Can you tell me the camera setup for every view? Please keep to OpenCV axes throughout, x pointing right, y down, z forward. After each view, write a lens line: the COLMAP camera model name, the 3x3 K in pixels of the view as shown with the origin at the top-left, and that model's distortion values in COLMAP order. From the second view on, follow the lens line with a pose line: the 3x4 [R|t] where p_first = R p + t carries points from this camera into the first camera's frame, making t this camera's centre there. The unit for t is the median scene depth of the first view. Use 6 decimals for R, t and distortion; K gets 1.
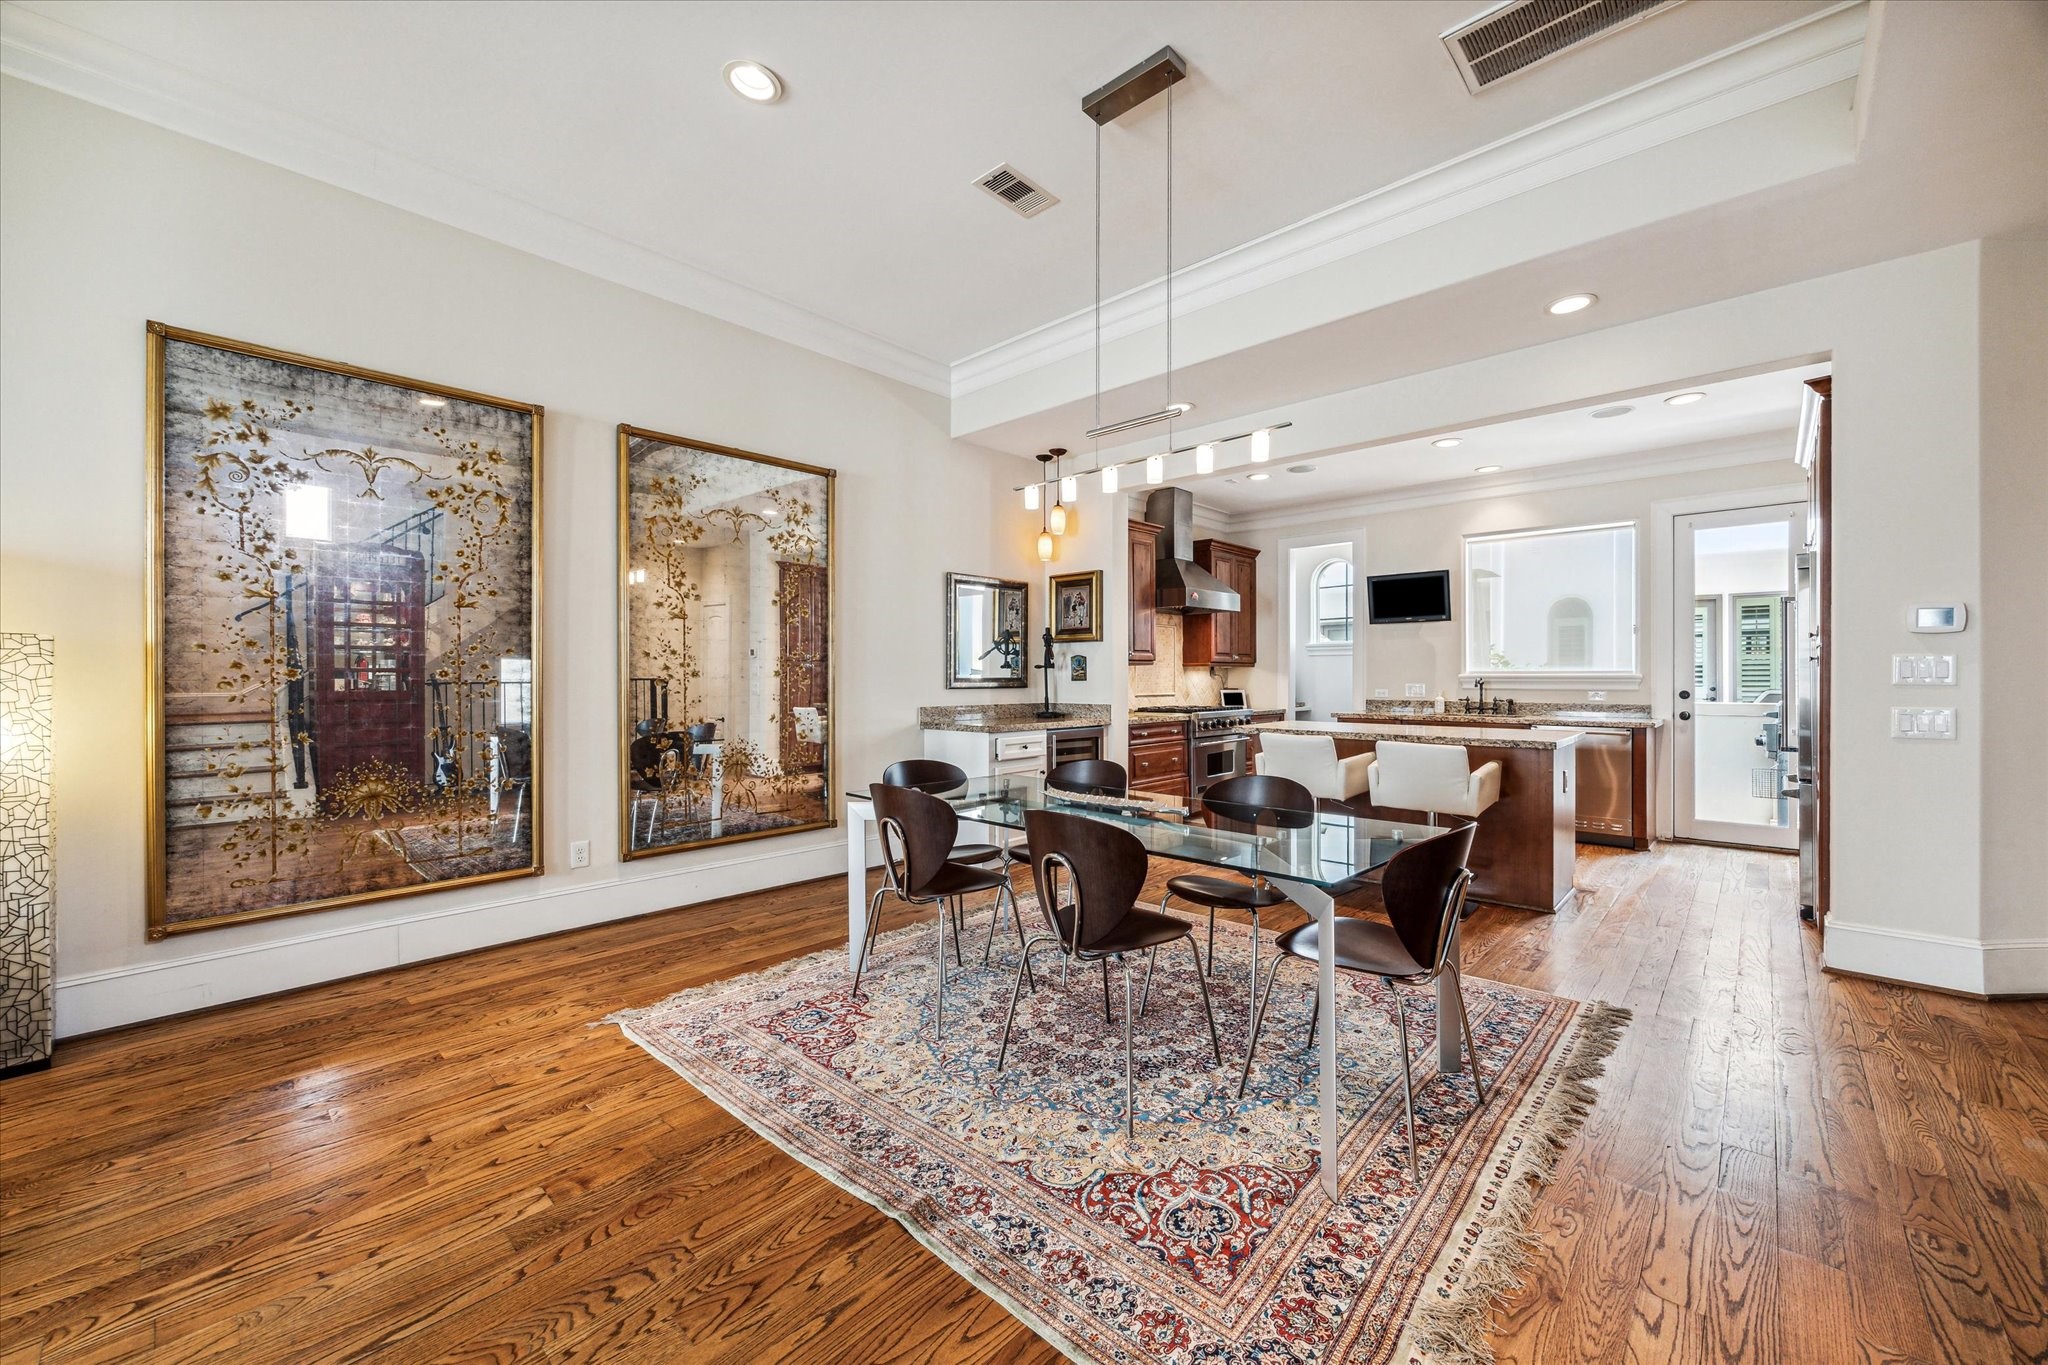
lens RADIAL K [[798.8, 0, 1027.6], [0, 798.8, 675.5], [0, 0, 1]] dist [-0.000156, 0.000036]
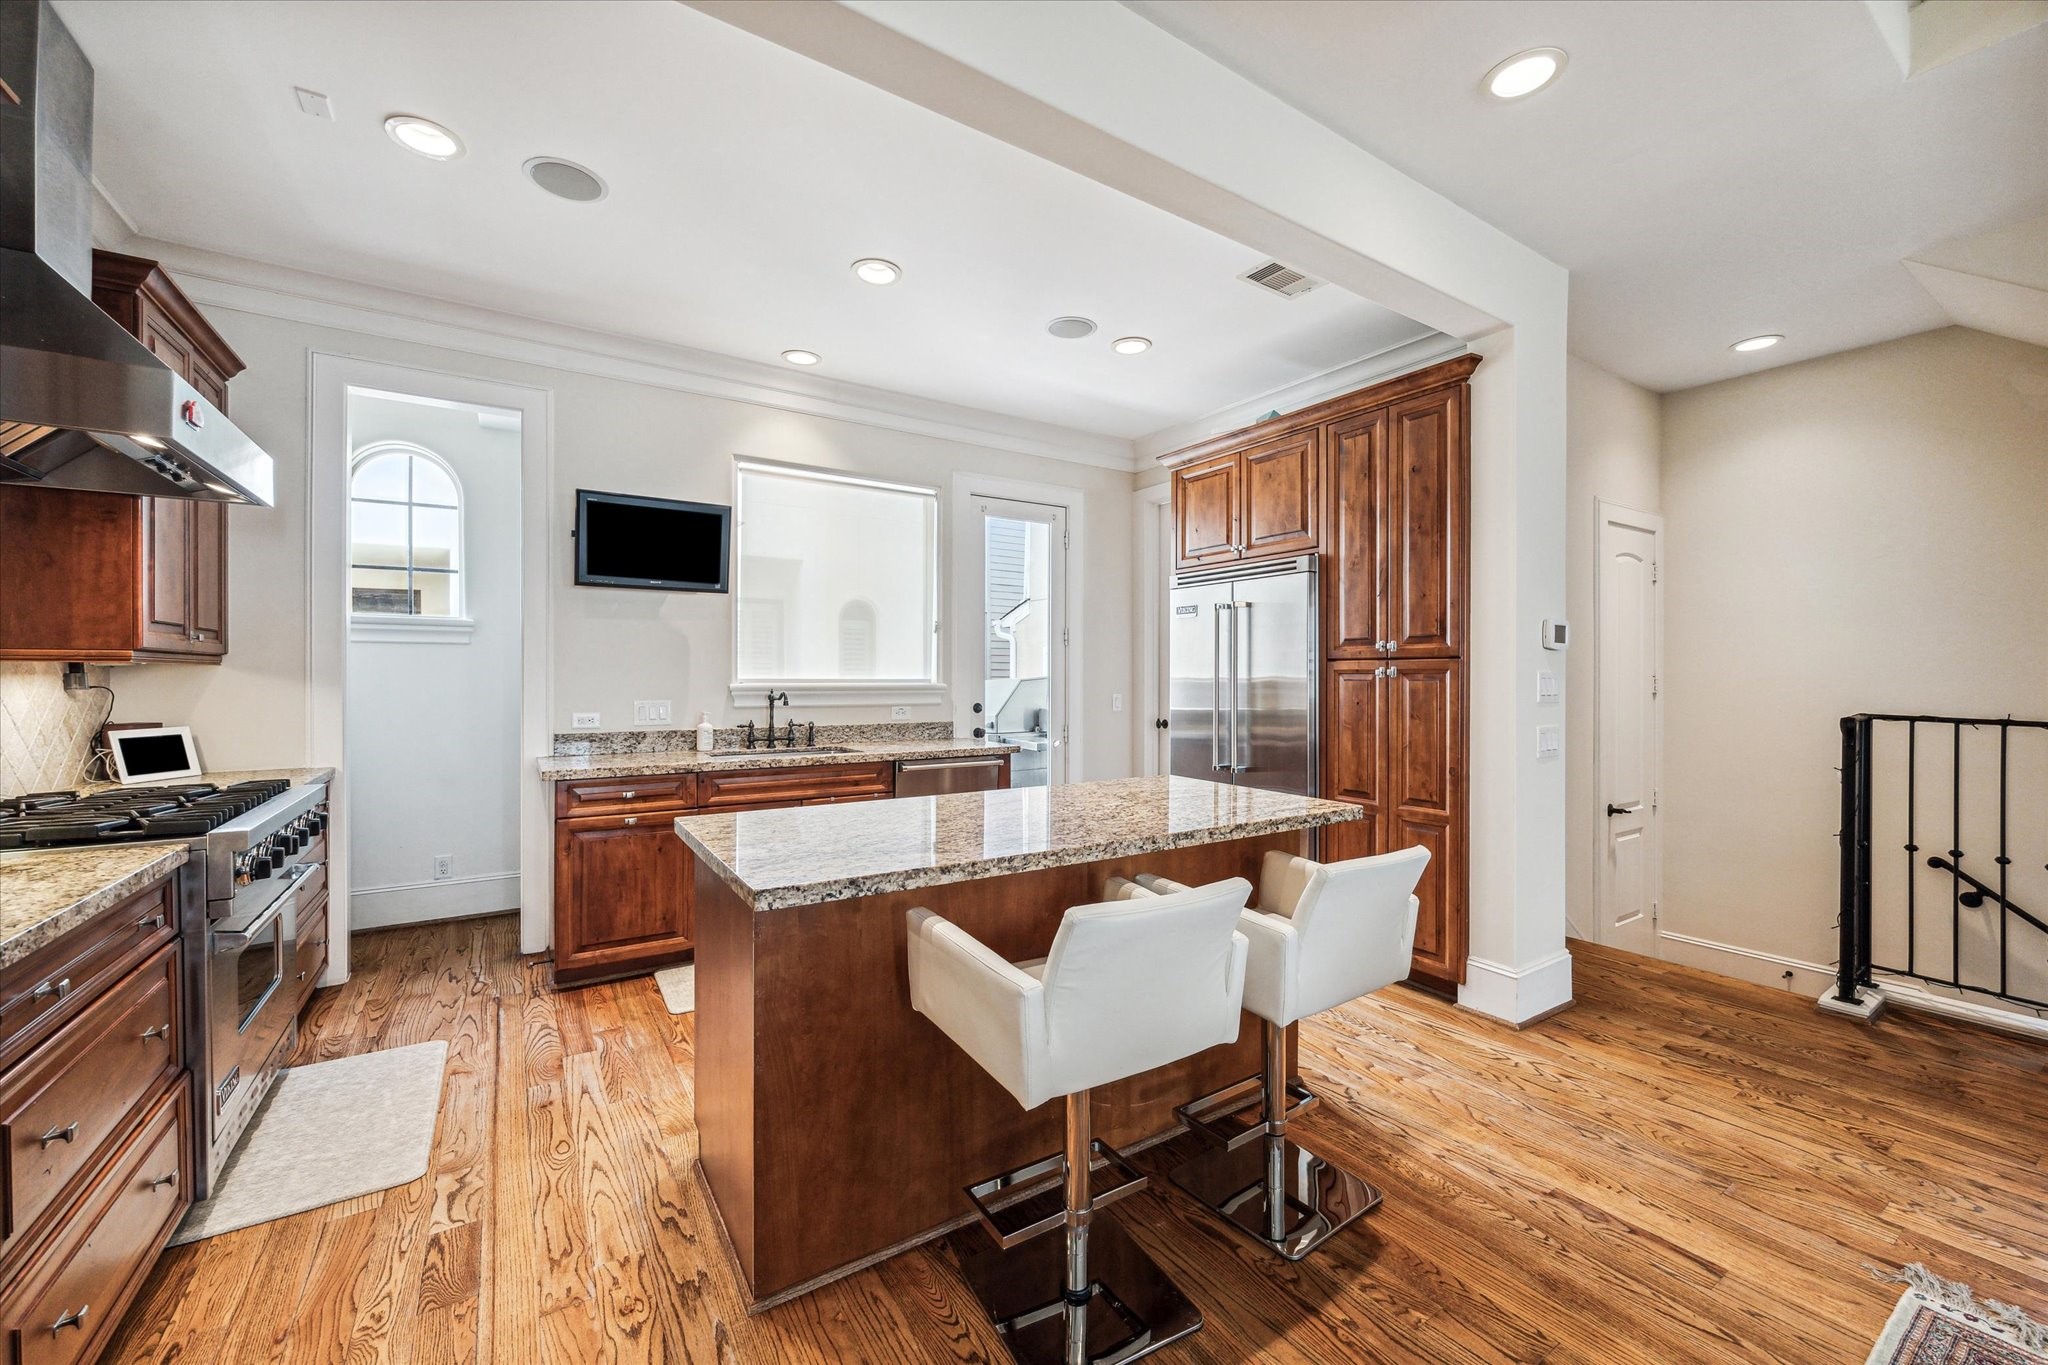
lens RADIAL K [[798.8, 0, 1027.4], [0, 798.8, 681.5], [0, 0, 1]] dist [-0.000156, 0.000036]
pose [[0.253689, 0.001305, 0.967285, 0.015746], [0.001135, 0.999998, -0.001647, -0.002097], [-0.967285, 0.001515, 0.253687, 0.642742]]
